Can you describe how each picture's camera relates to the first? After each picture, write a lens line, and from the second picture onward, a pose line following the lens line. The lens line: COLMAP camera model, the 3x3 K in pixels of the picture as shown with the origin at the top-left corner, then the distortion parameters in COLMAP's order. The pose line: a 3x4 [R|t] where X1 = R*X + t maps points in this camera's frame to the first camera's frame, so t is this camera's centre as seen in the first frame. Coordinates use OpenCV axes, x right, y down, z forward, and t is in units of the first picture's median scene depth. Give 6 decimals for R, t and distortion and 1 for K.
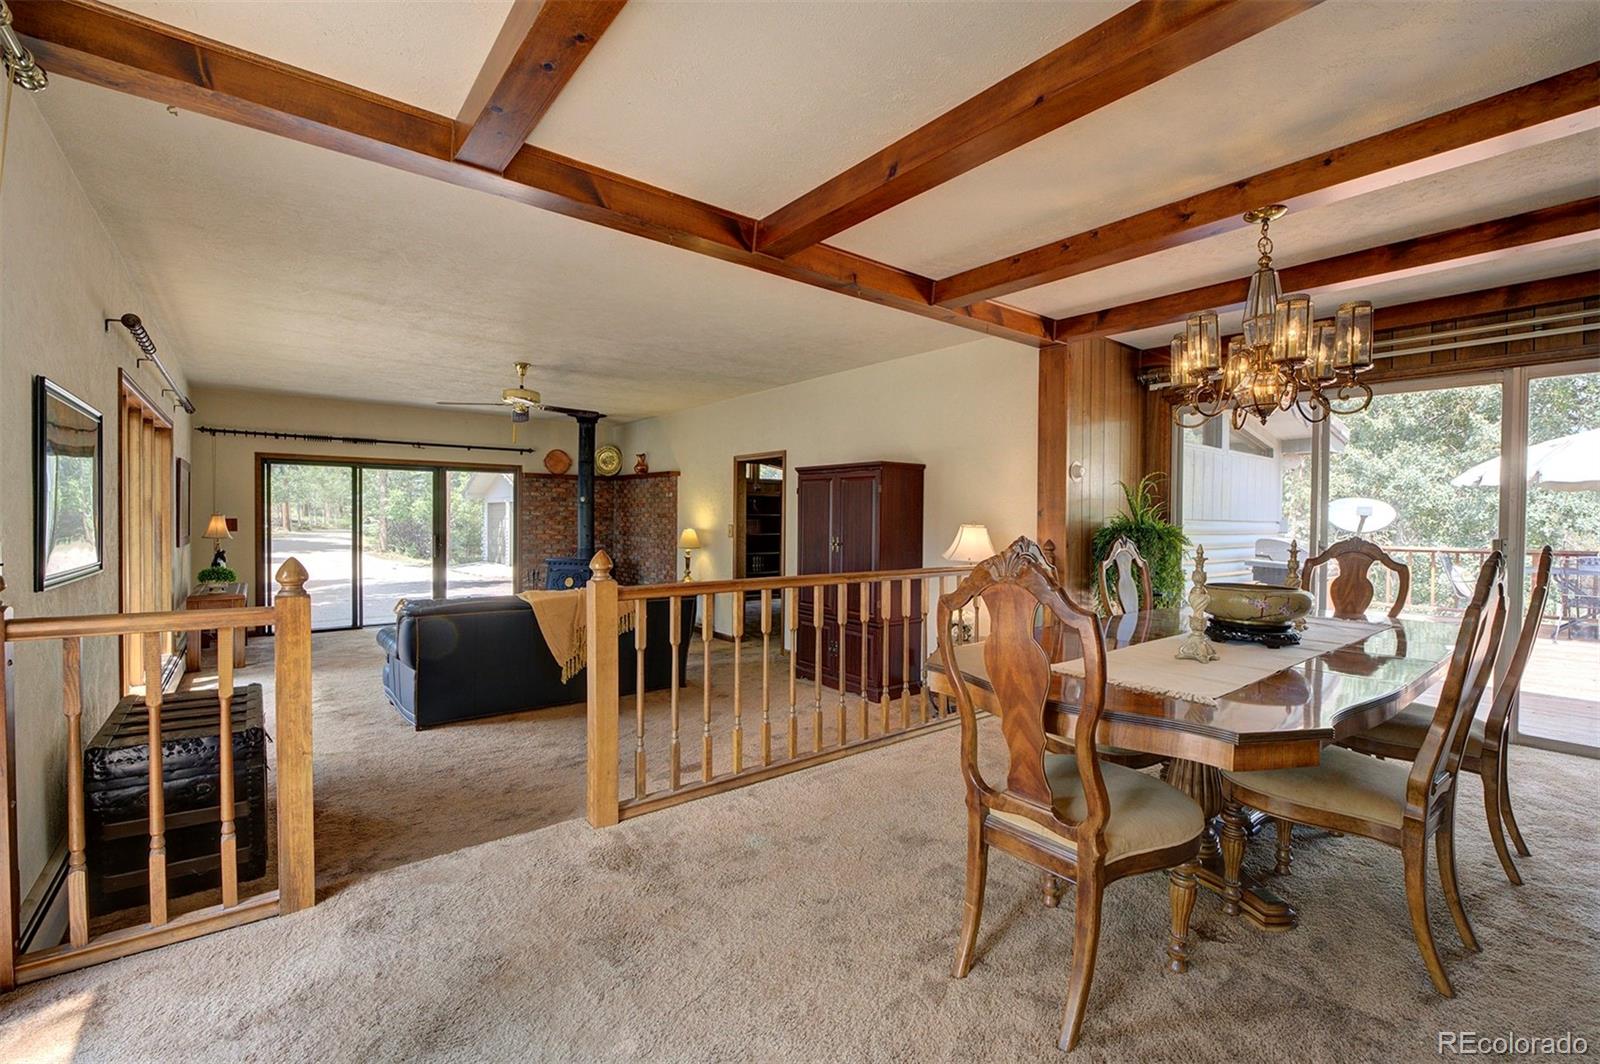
lens RADIAL K [[646.8, 0, 785.0], [0, 646.8, 531.3], [0, 0, 1]] dist [-0.010696, -0.000092]
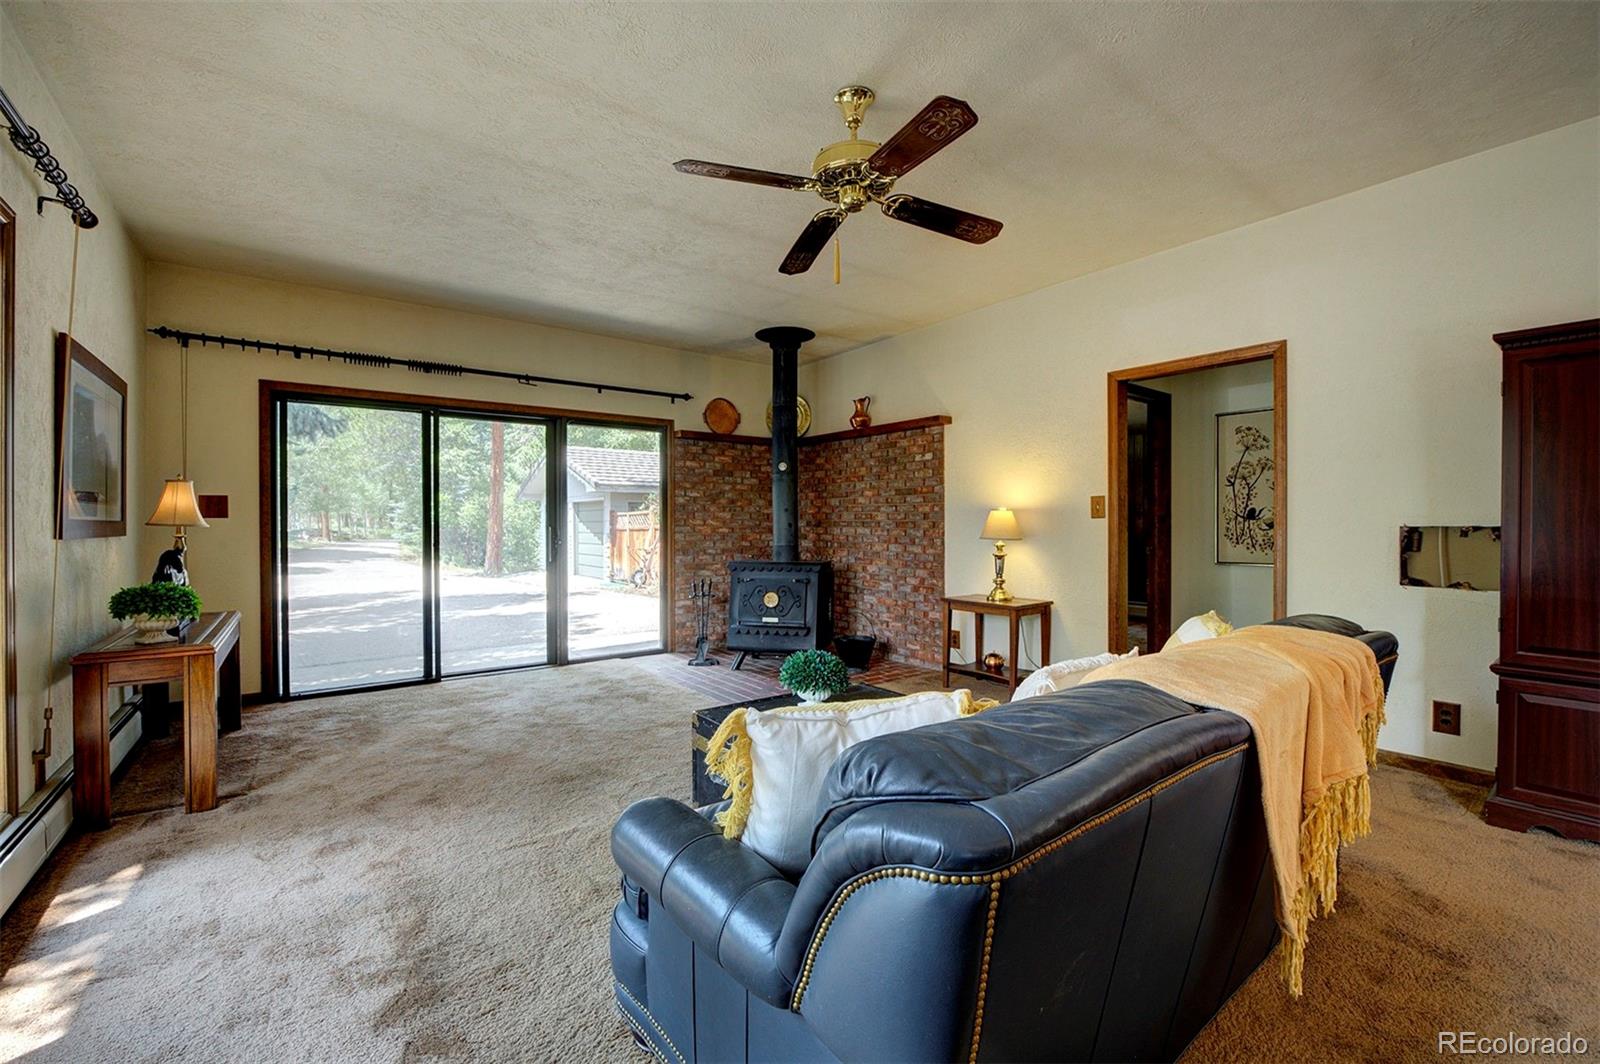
lens RADIAL K [[646.8, 0, 800.9], [0, 646.8, 529.5], [0, 0, 1]] dist [-0.010696, -0.000092]
pose [[0.999621, -0.012317, -0.024630, -0.288305], [0.012034, 0.999860, -0.011584, 0.019262], [0.024770, 0.011284, 0.999630, 0.384898]]
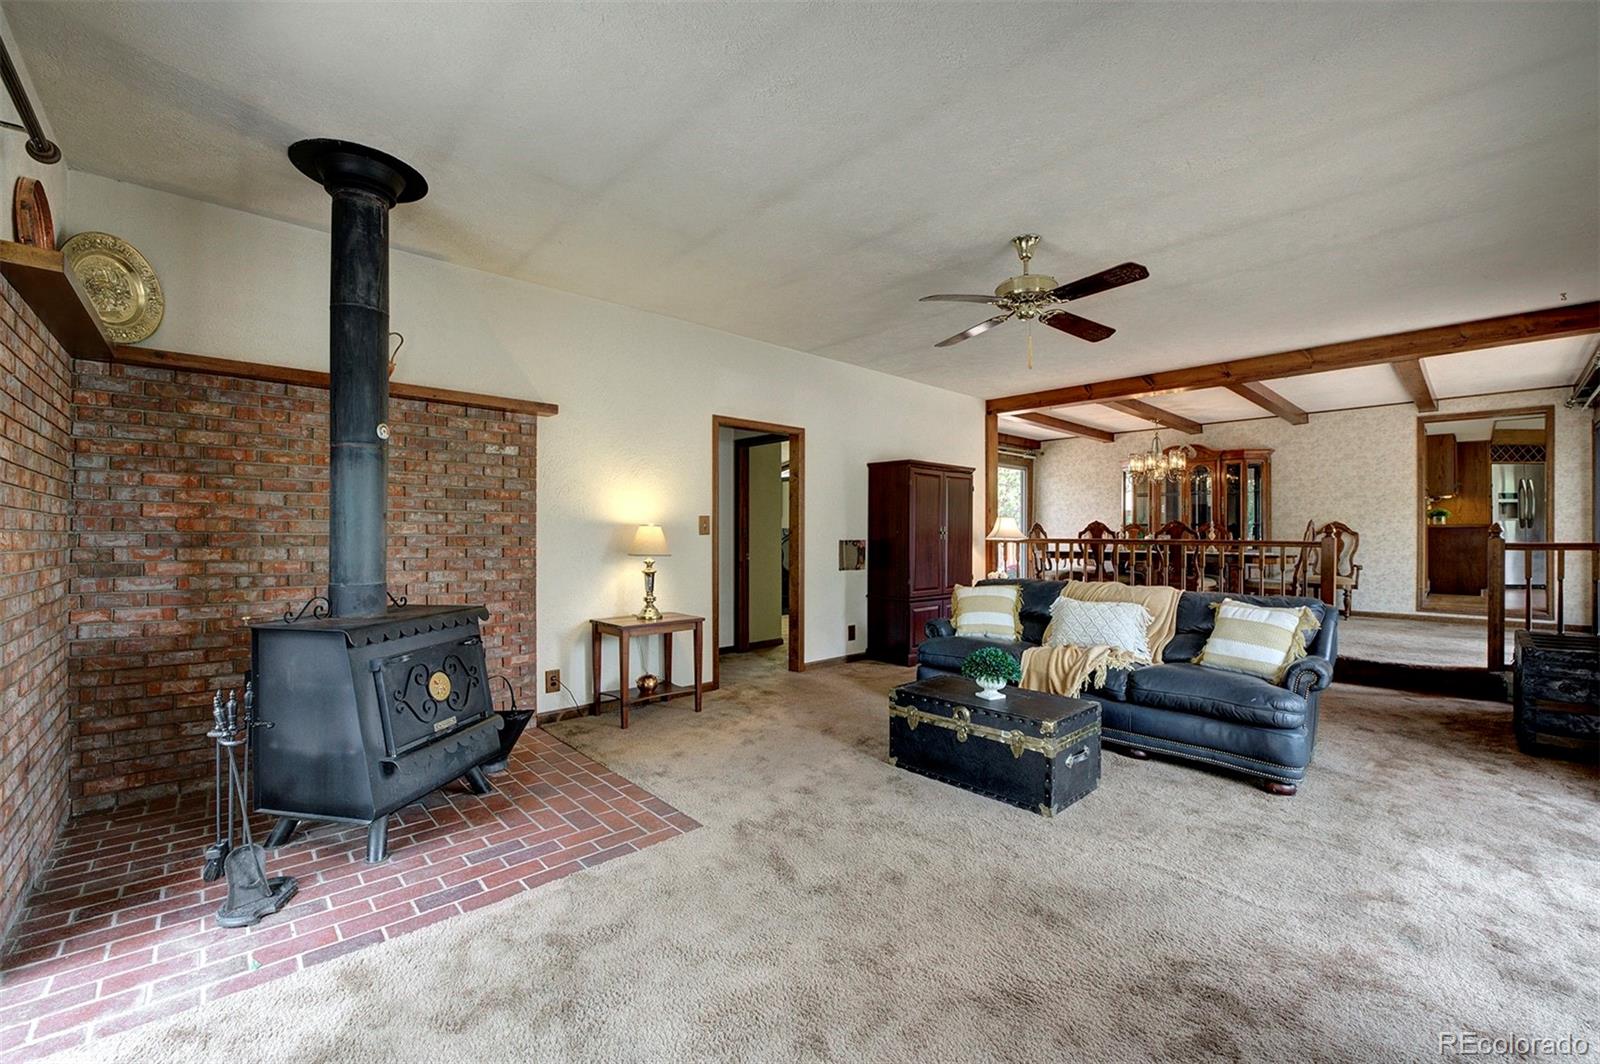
lens RADIAL K [[646.8, 0, 785.4], [0, 646.8, 532.2], [0, 0, 1]] dist [-0.010696, -0.000092]
pose [[-0.038291, -0.009417, 0.999222, -0.658466], [0.016342, 0.999816, 0.010048, 0.000755], [-0.999133, 0.016714, -0.038130, 0.831830]]
